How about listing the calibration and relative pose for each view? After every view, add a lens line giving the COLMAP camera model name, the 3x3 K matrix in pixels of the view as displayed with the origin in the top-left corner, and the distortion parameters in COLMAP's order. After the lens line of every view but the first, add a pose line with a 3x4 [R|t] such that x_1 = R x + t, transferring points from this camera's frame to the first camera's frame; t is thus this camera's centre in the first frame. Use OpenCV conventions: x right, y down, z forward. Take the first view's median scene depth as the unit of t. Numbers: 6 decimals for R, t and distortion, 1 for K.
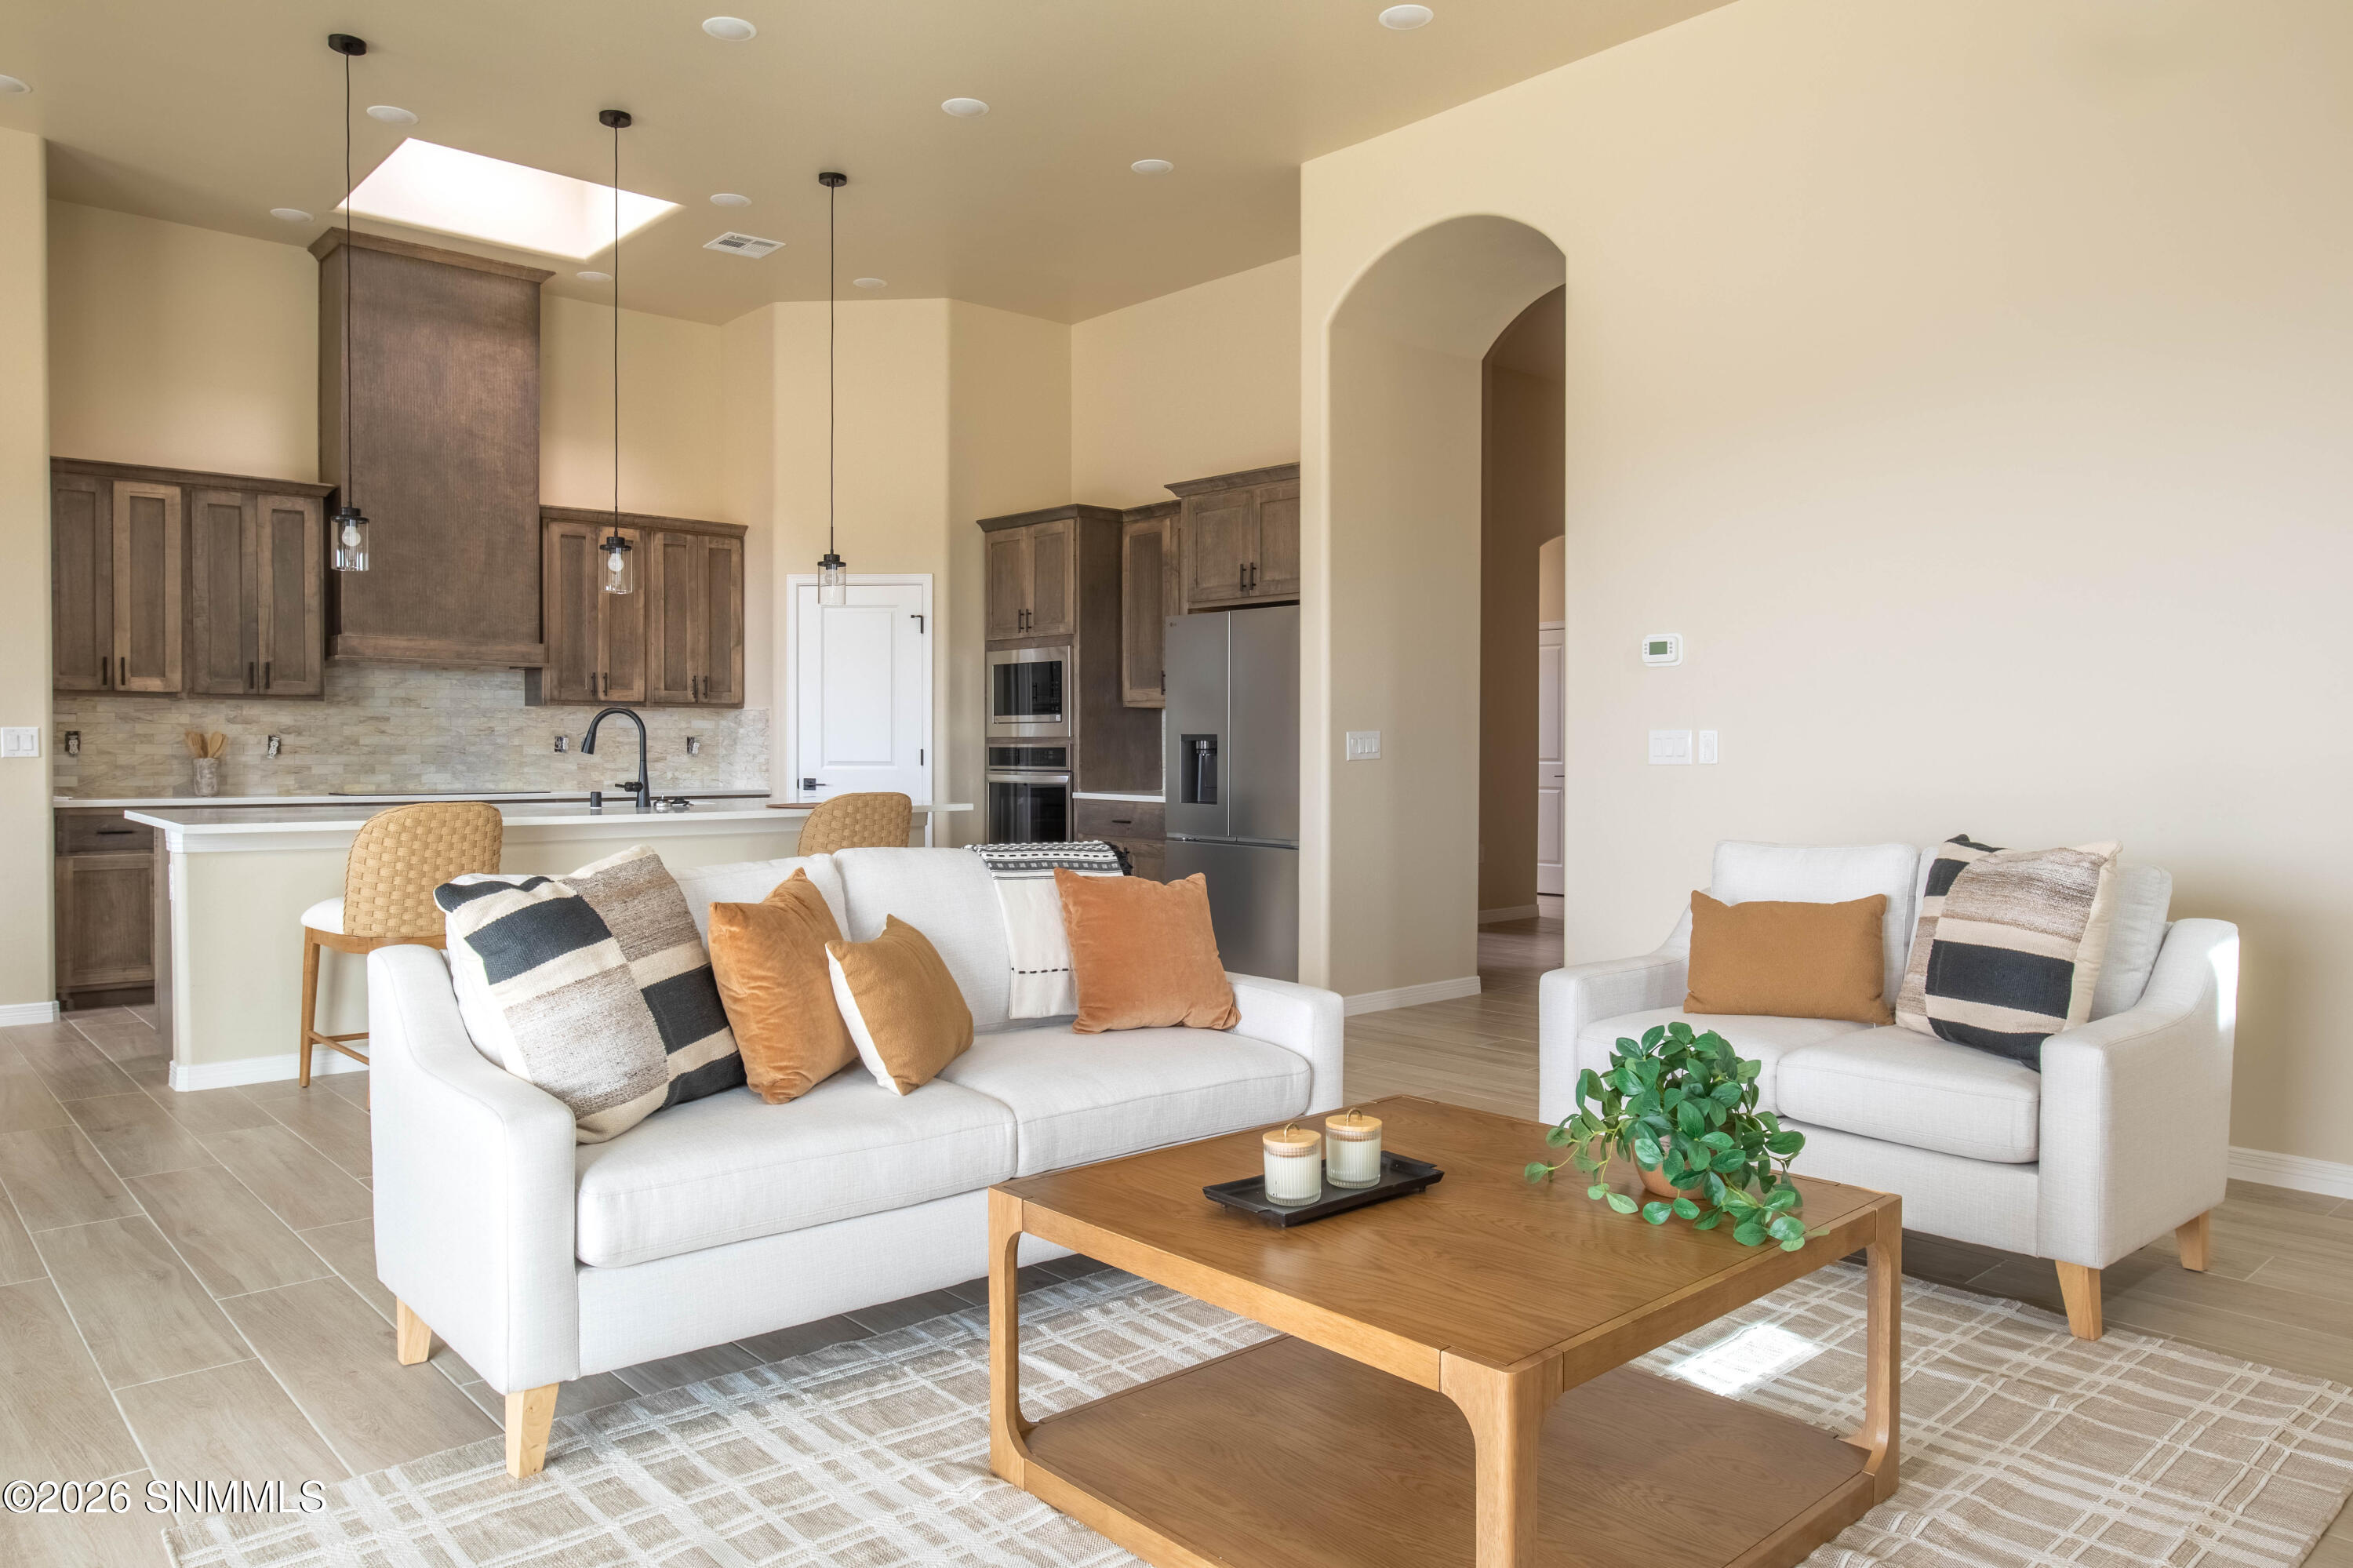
lens RADIAL K [[1554.8, 0, 1172.8], [0, 1554.8, 774.6], [0, 0, 1]] dist [-0.013964, 0.005030]
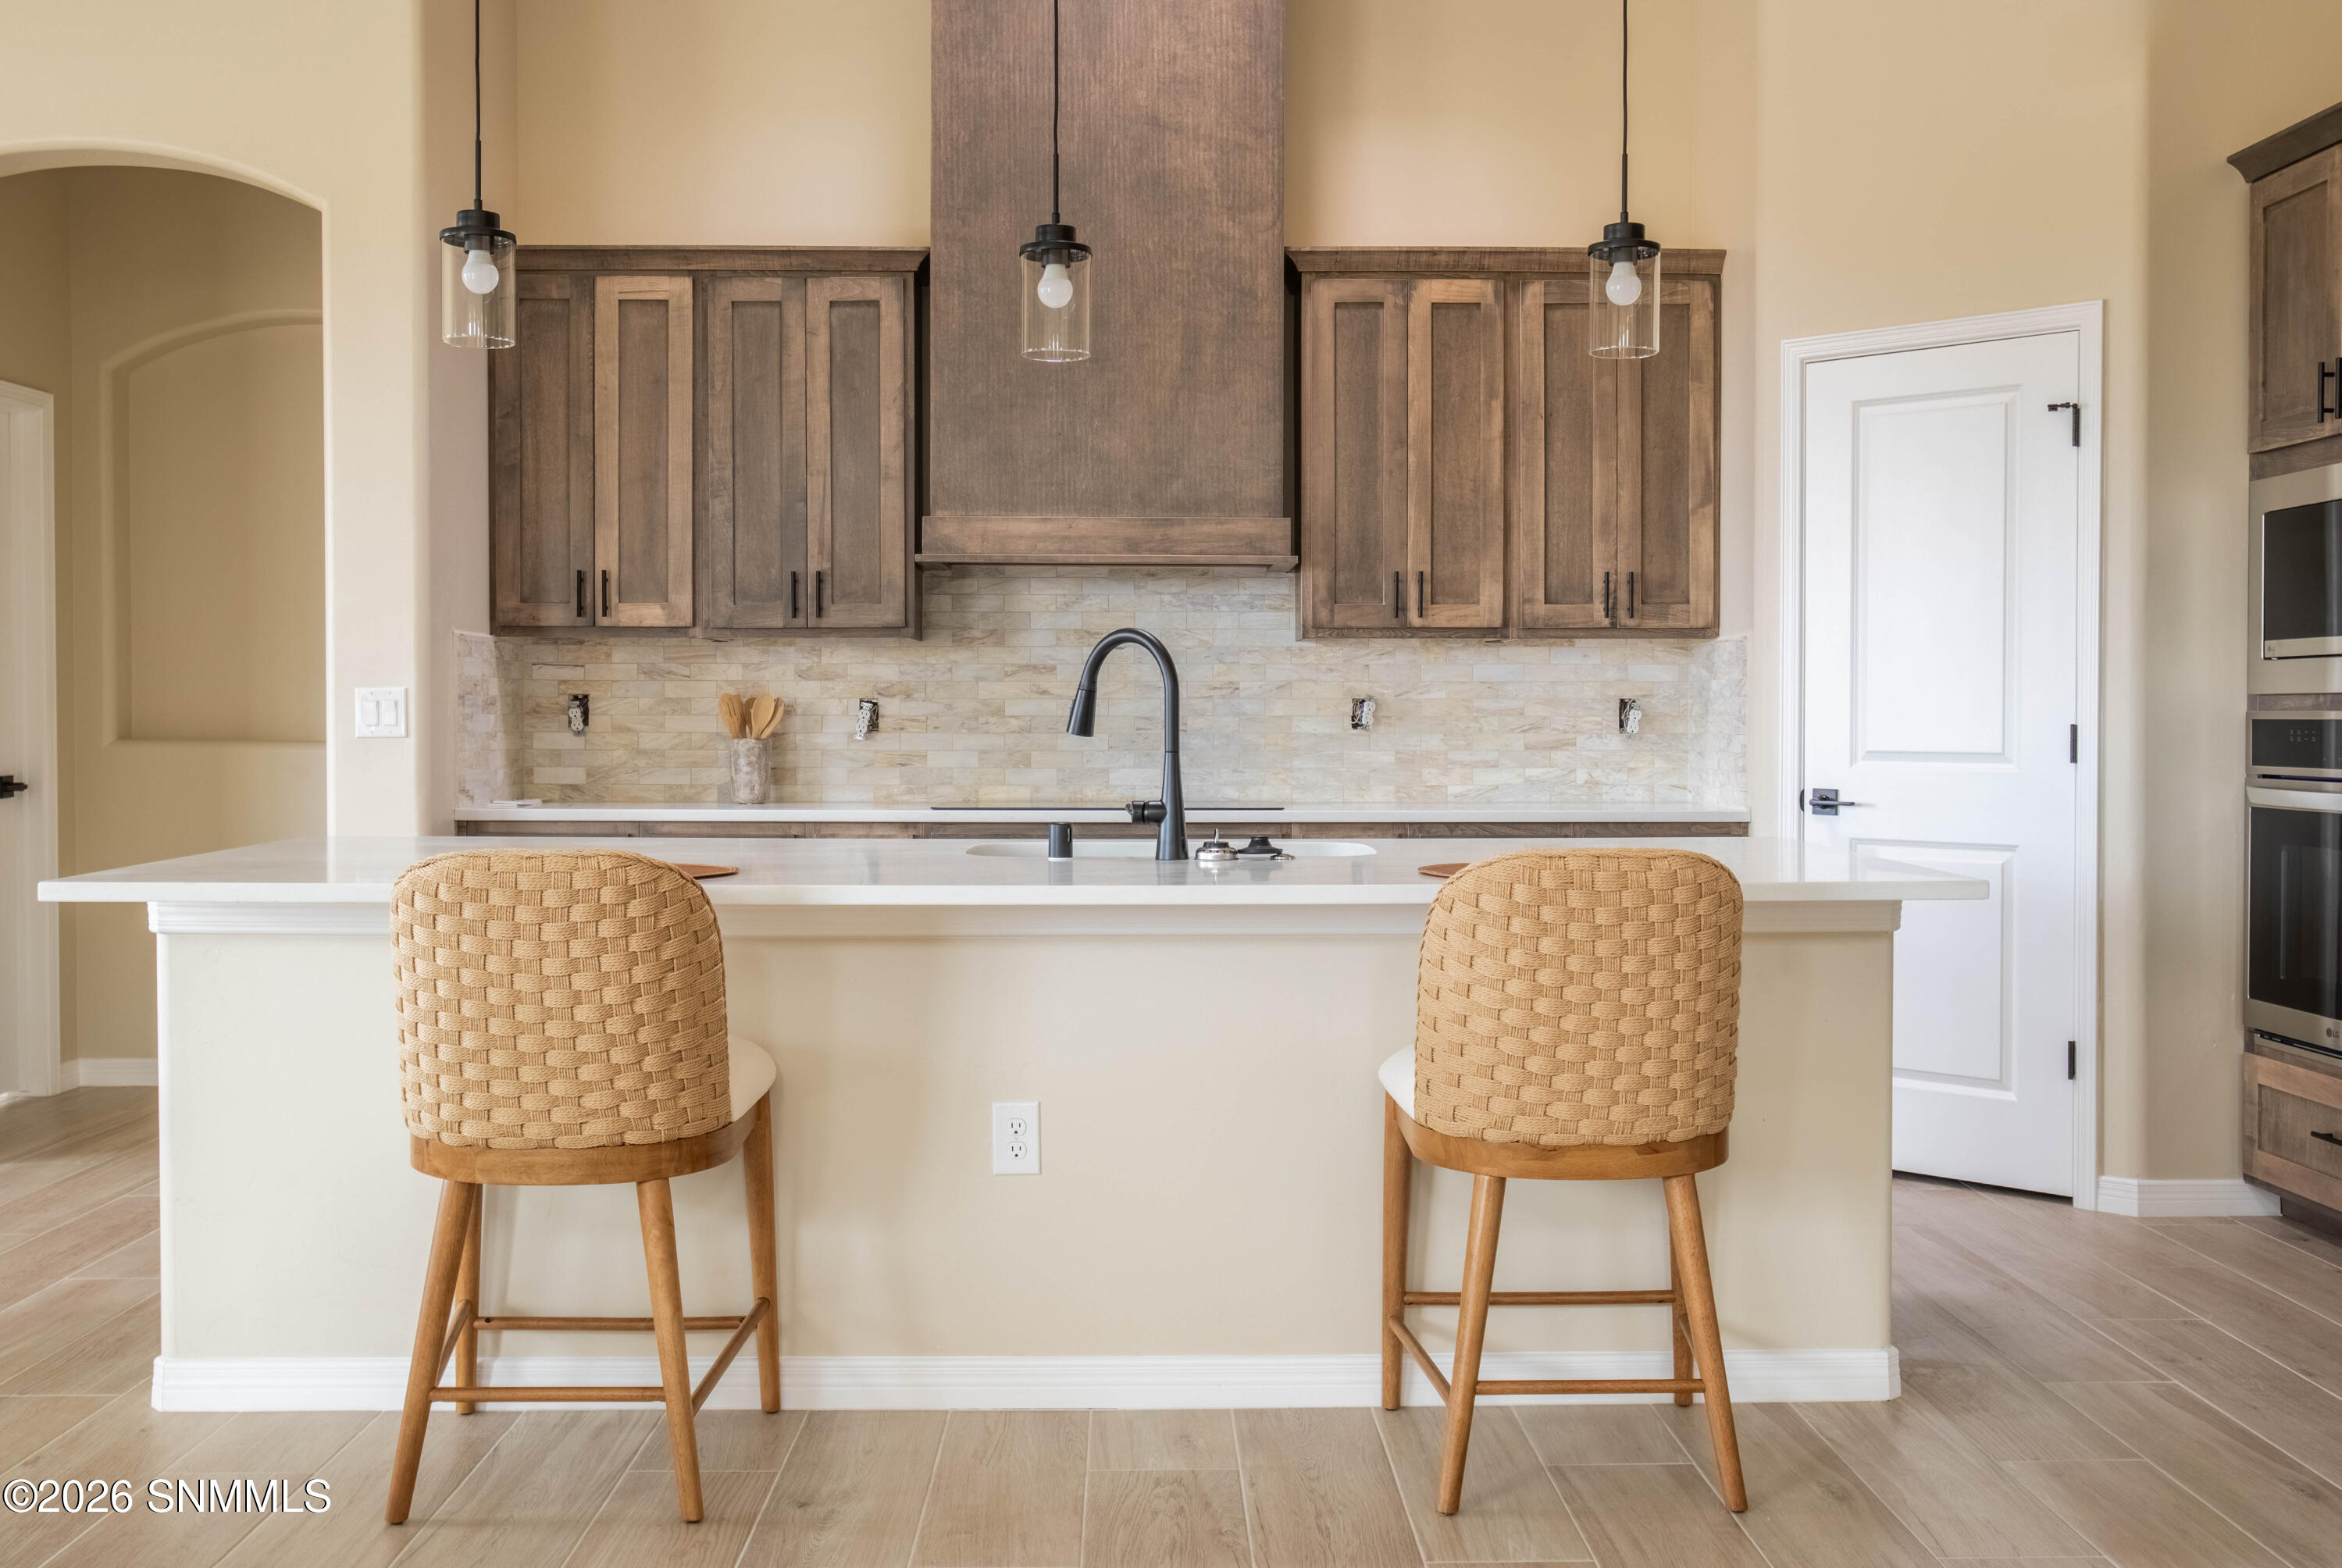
lens RADIAL K [[2271.4, 0, 1189.4], [0, 2271.4, 768.1], [0, 0, 1]] dist [-0.056485, 0.179111]
pose [[0.761251, 0.013735, -0.648312, 0.055887], [-0.010811, 0.999906, 0.008490, -0.008014], [0.648368, 0.000546, 0.761327, 0.420382]]
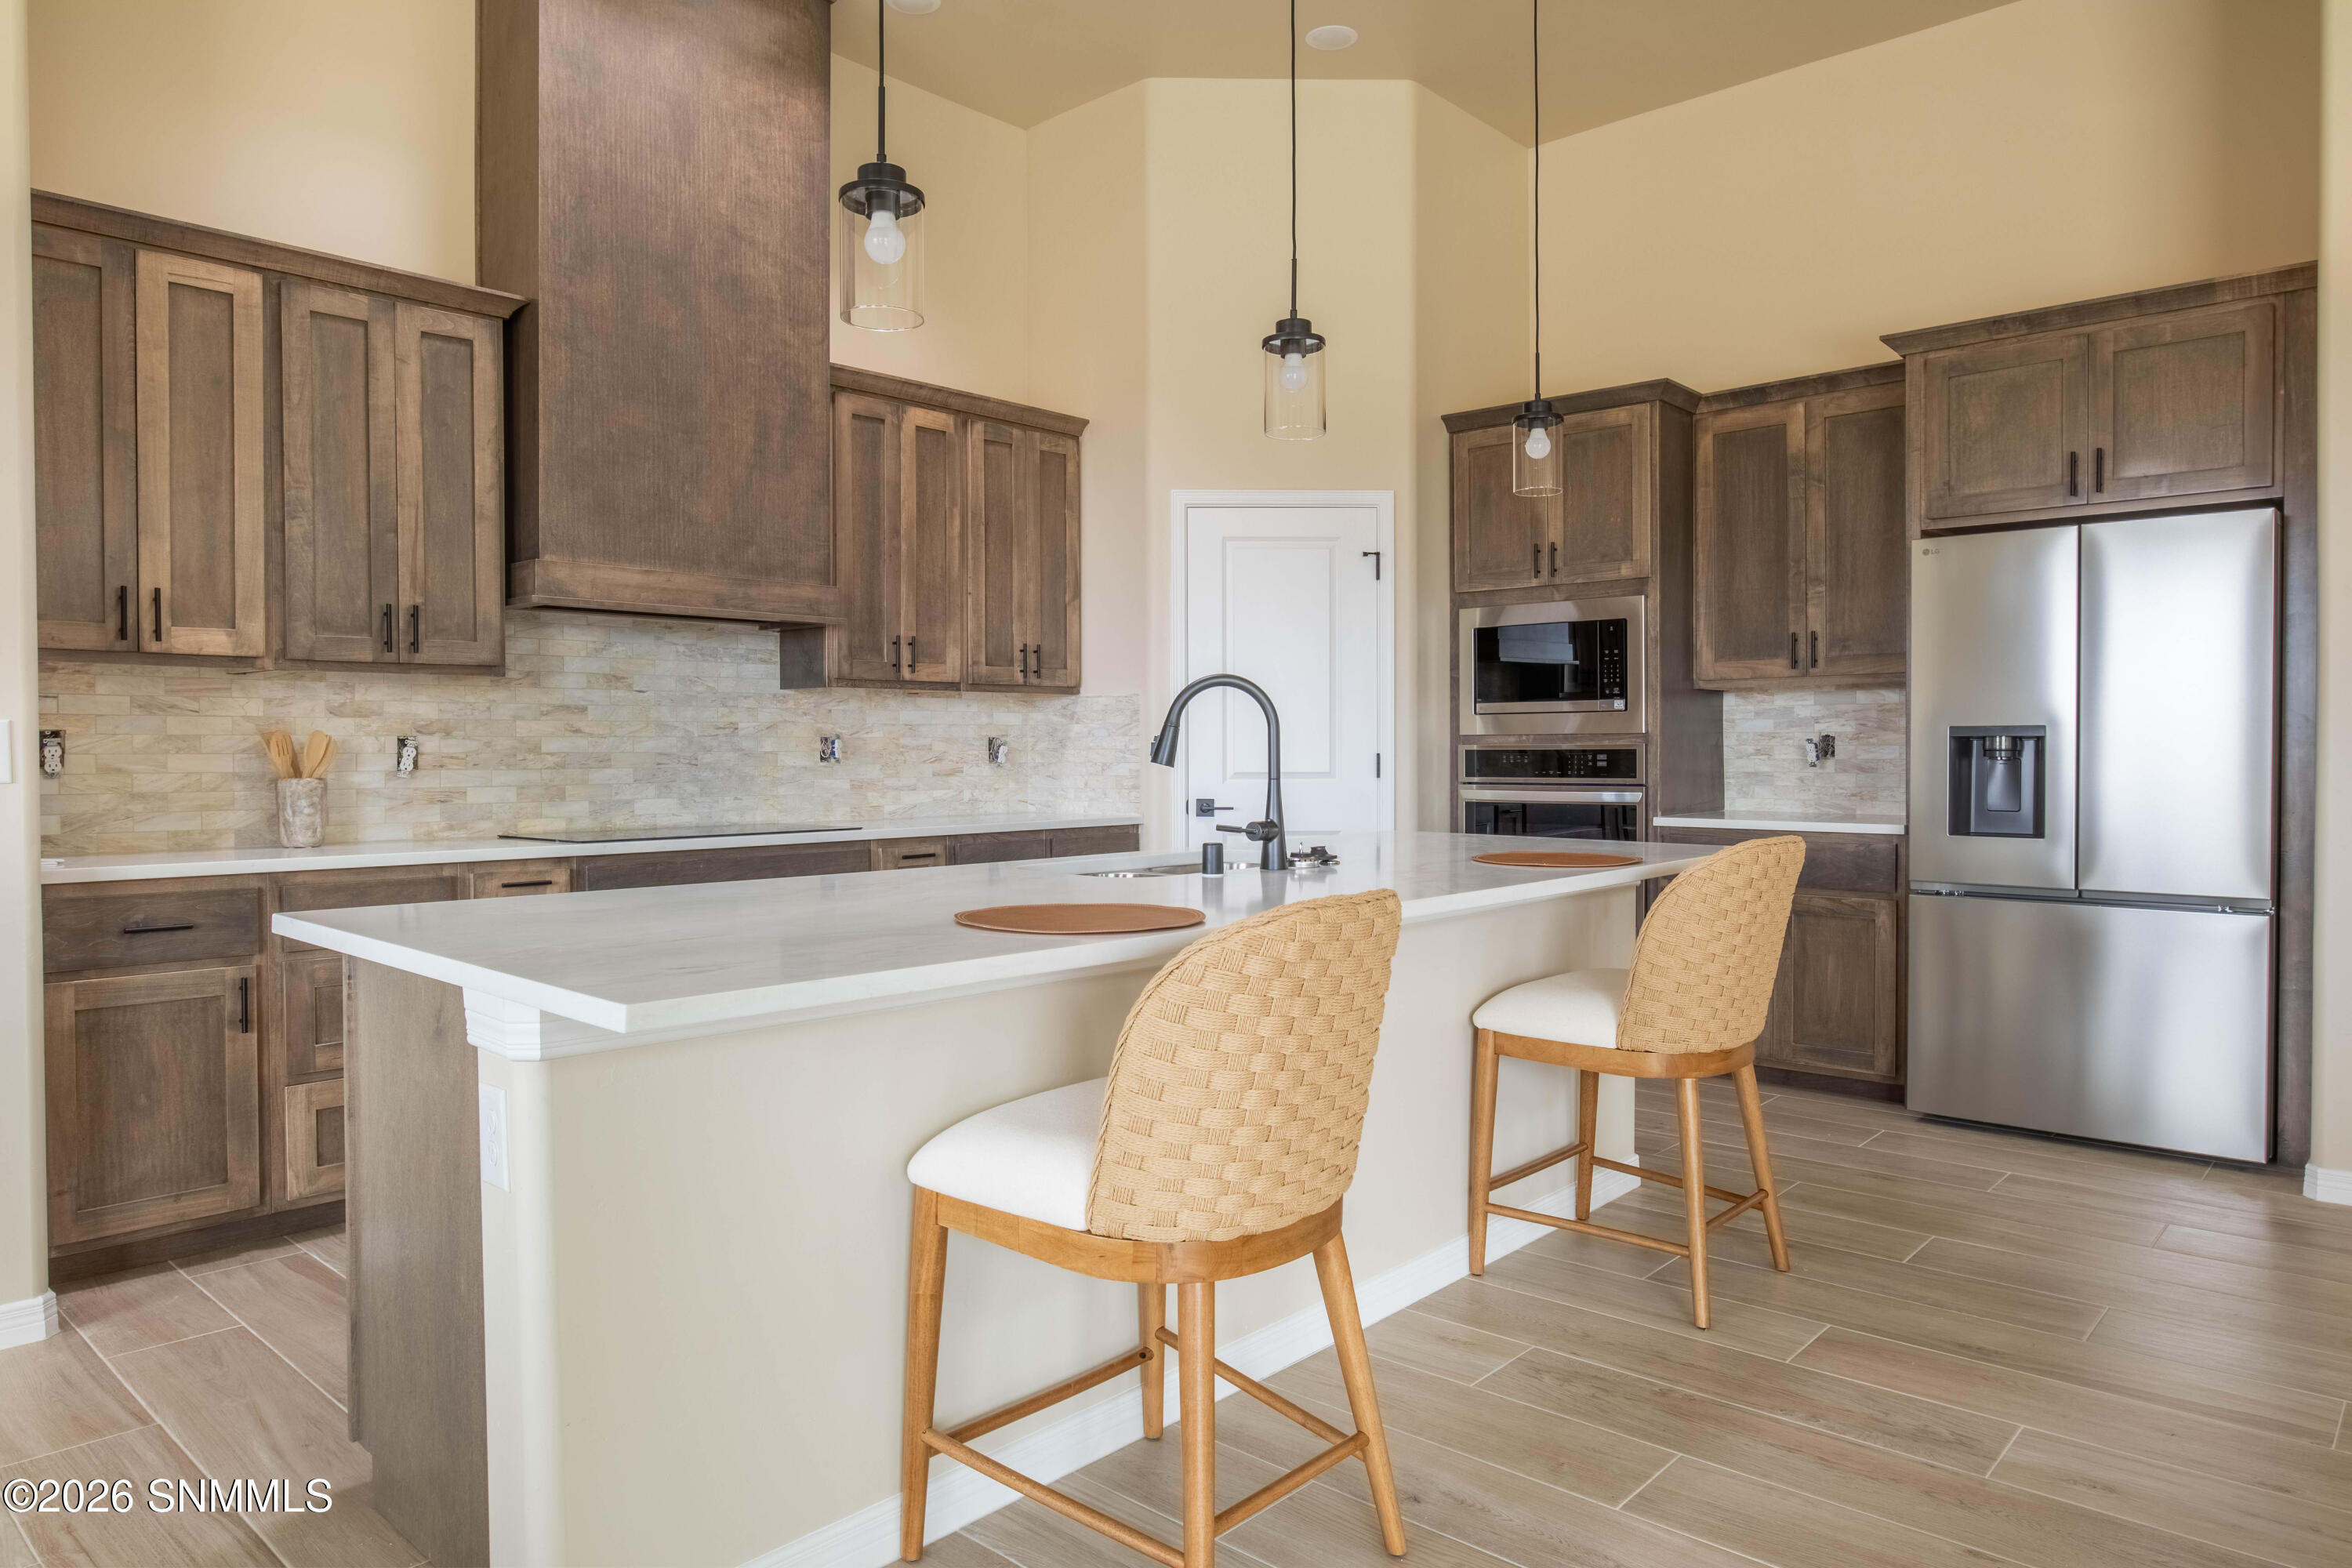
lens RADIAL K [[1472.0, 0, 1190.2], [0, 1472.0, 777.6], [0, 0, 1]] dist [-0.042246, 0.026049]
pose [[0.994349, -0.008952, 0.105785, -0.336895], [0.008915, 0.999960, 0.000820, -0.007940], [-0.105788, 0.000127, 0.994389, 0.416989]]
